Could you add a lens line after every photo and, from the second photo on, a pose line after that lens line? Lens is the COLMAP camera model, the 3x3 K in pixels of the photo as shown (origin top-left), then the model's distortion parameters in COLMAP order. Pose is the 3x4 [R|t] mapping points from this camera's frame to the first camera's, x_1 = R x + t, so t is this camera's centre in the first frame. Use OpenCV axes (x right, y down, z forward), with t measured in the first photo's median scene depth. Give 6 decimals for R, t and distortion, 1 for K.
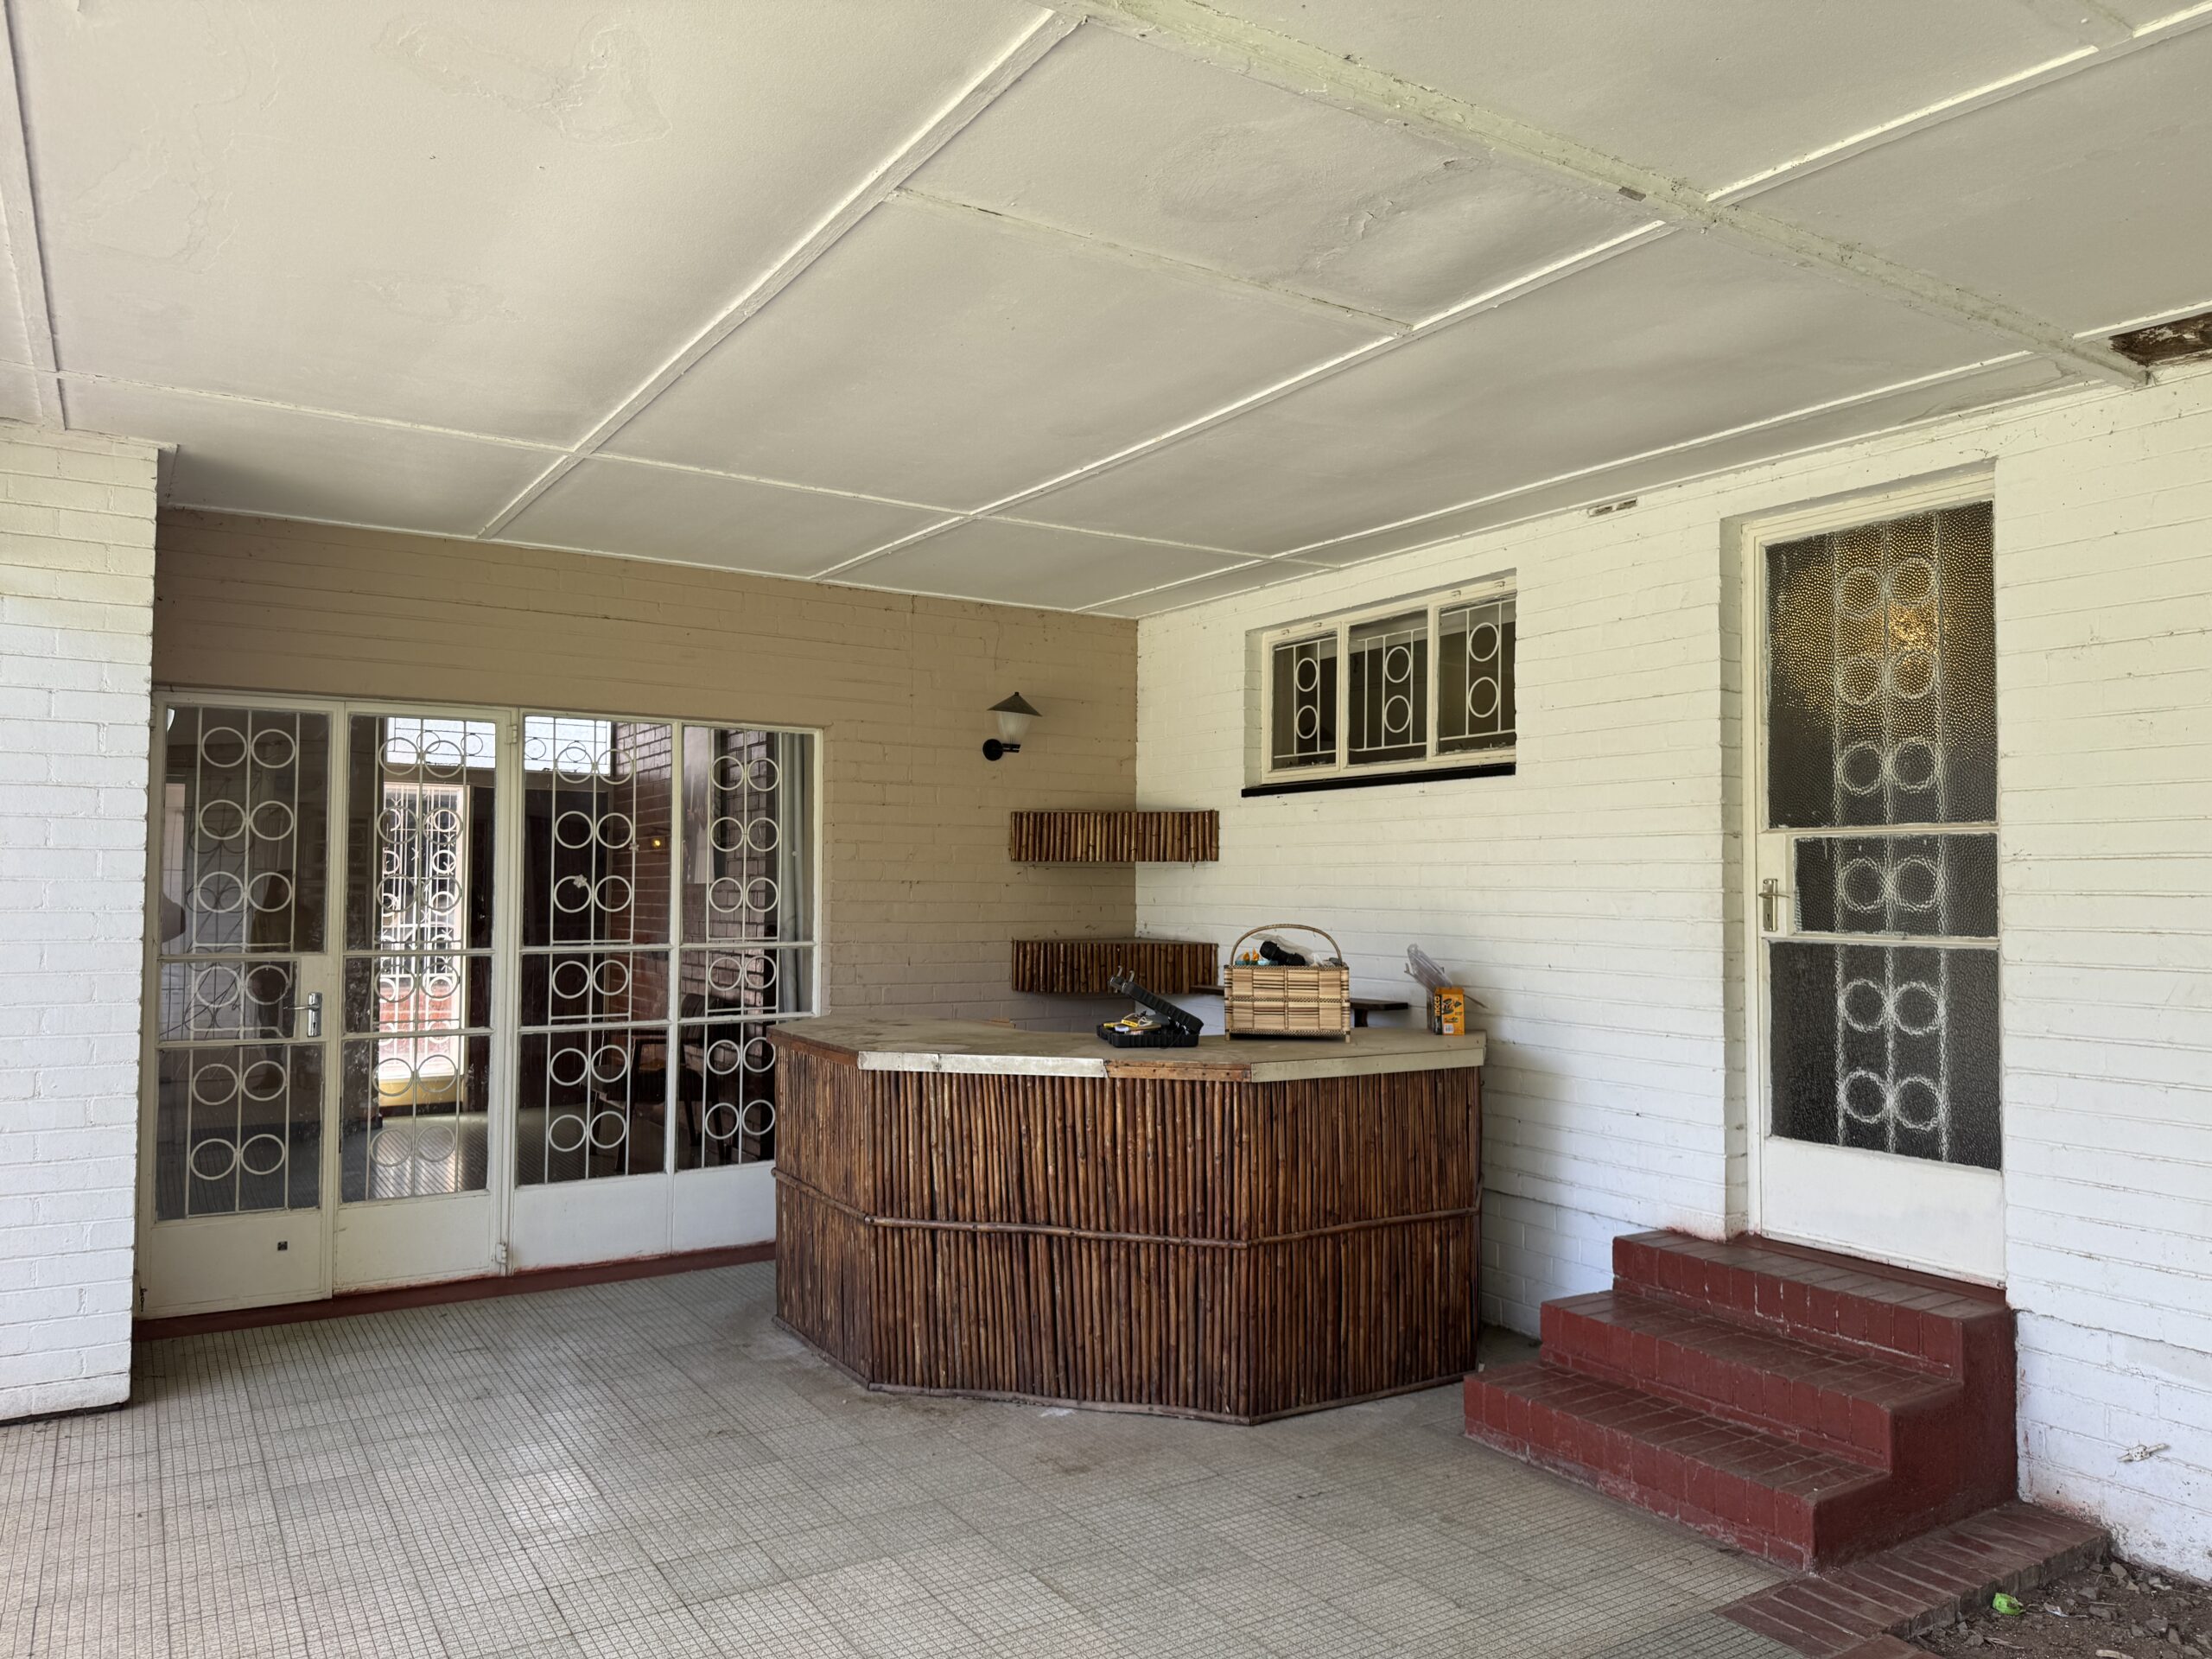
lens RADIAL K [[1553.4, 0, 1113.6], [0, 1553.4, 829.9], [0, 0, 1]] dist [0.008558, 0.000045]
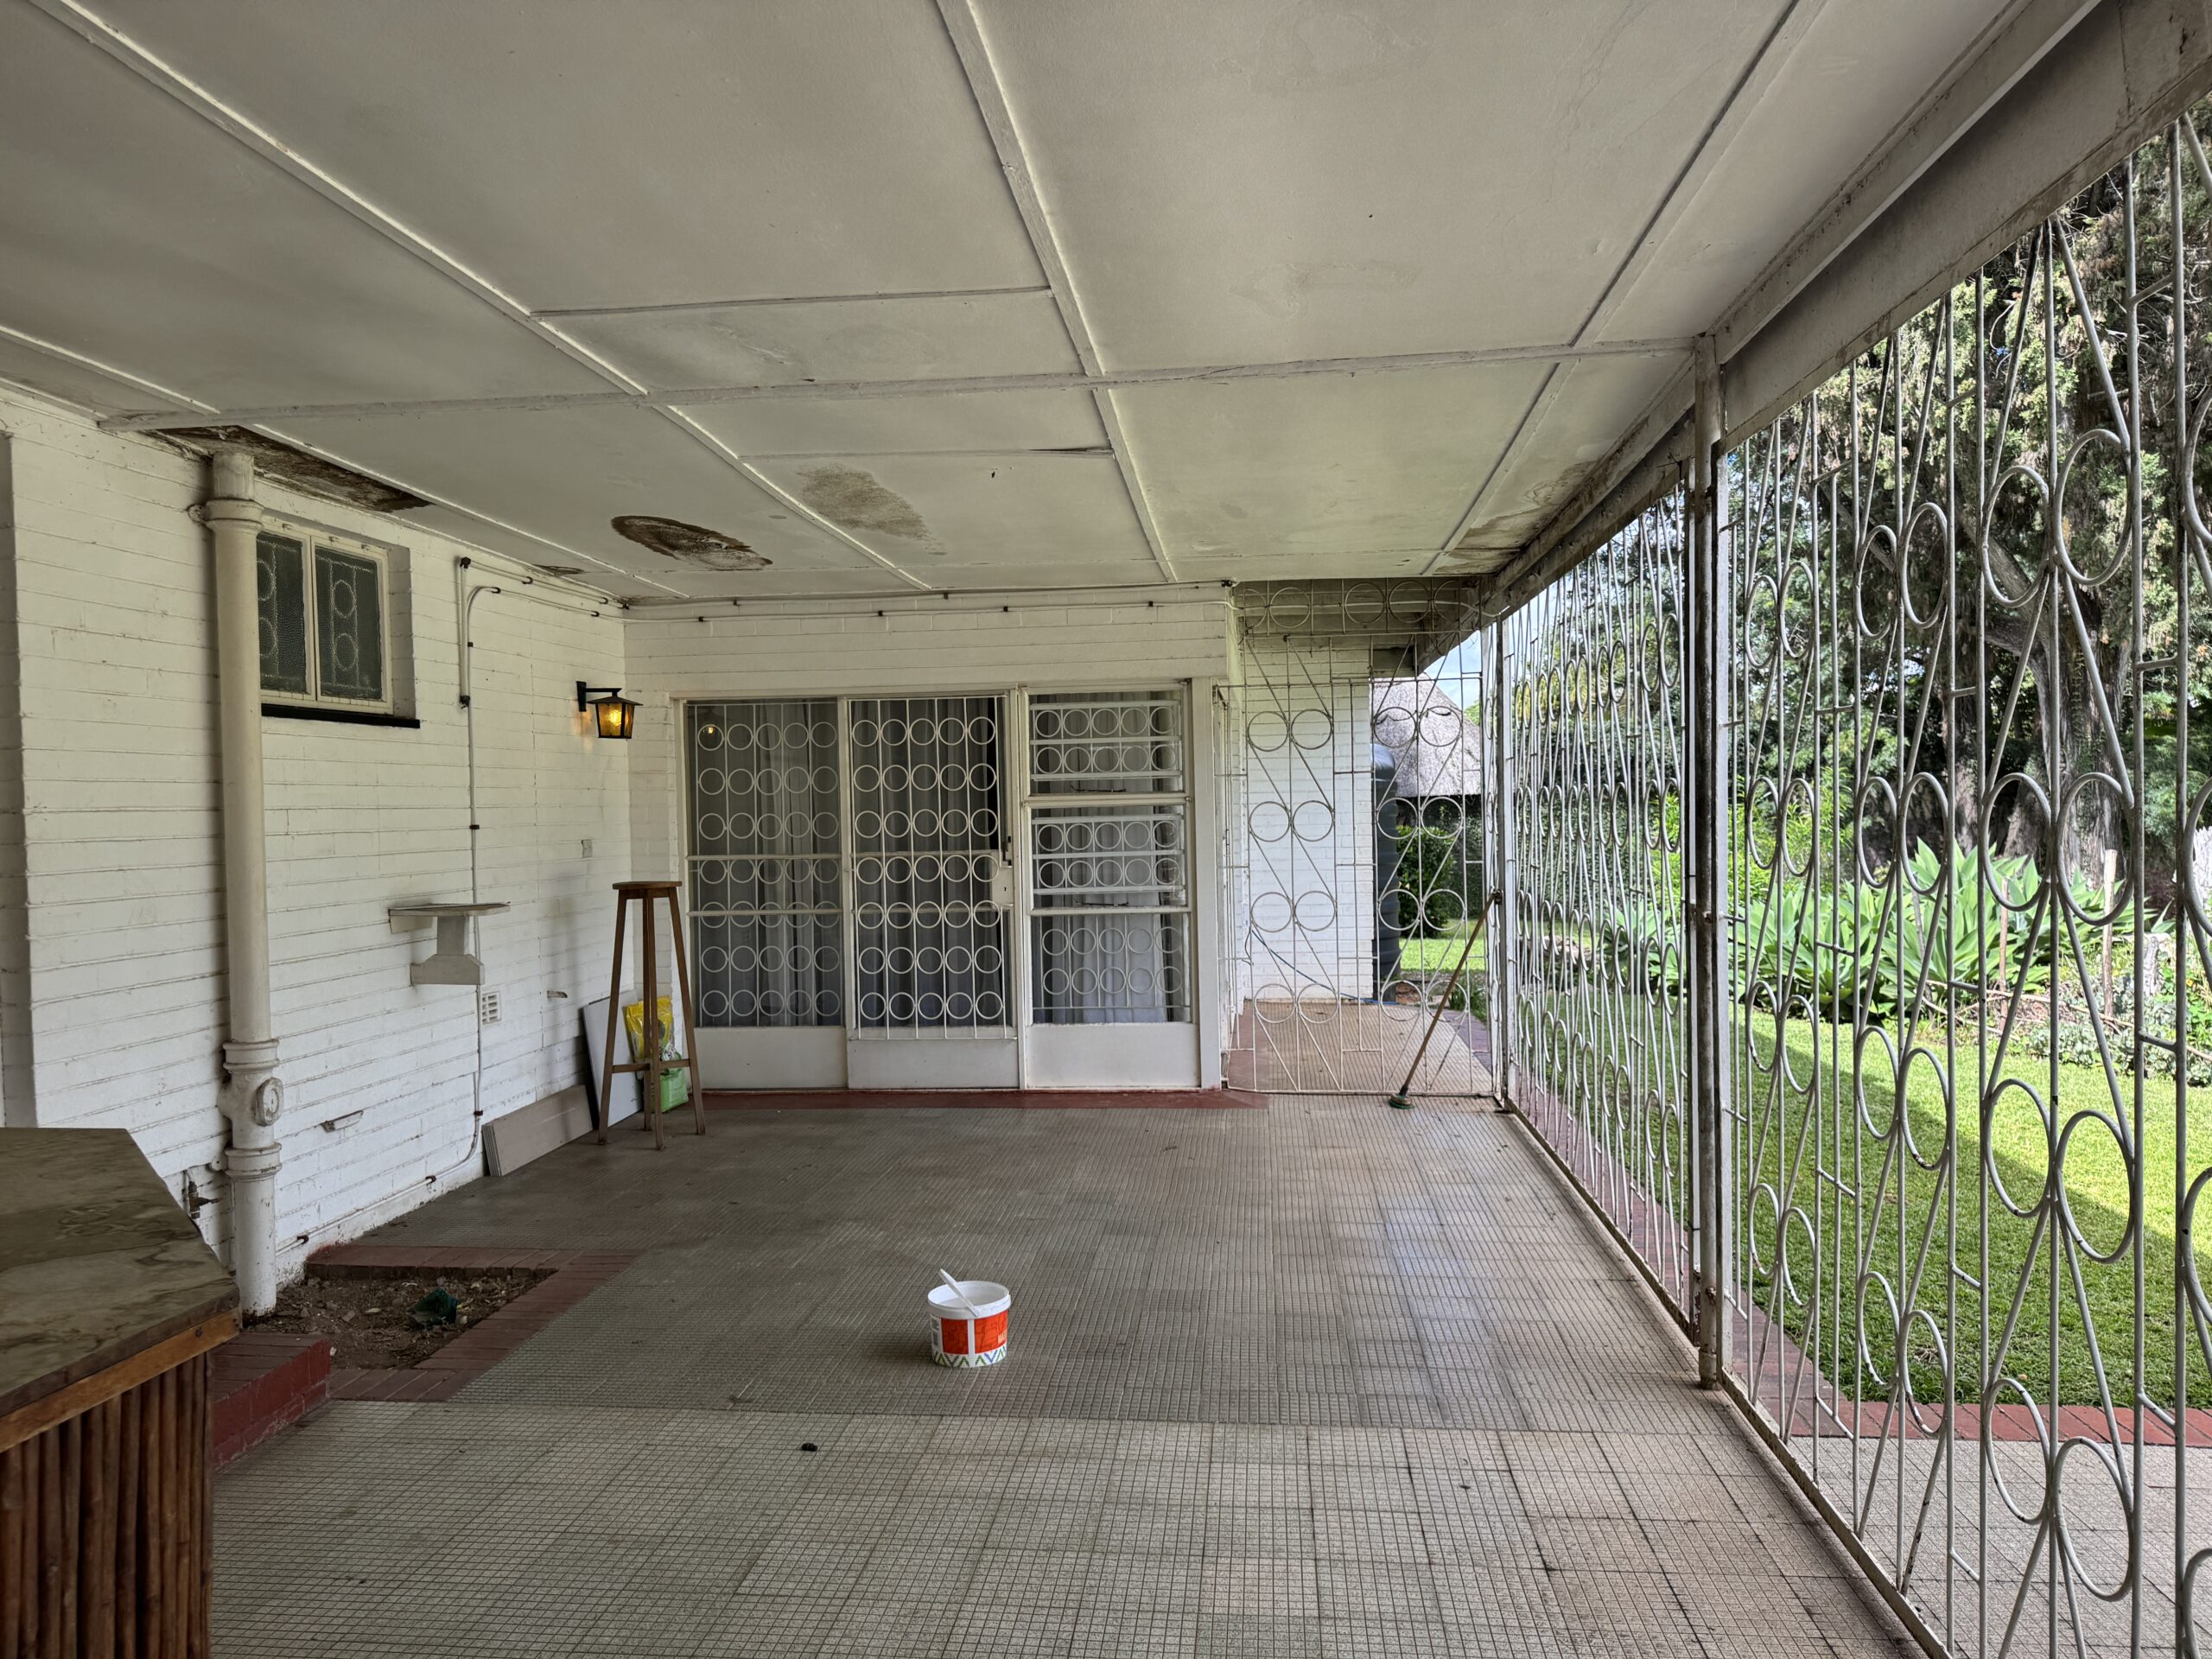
lens RADIAL K [[1553.4, 0, 1109.3], [0, 1553.4, 829.2], [0, 0, 1]] dist [0.008558, 0.000045]
pose [[-0.787585, -0.003206, 0.616198, -0.780935], [-0.014296, 0.999812, -0.013070, 0.039885], [-0.616041, -0.019103, -0.787483, 1.581834]]
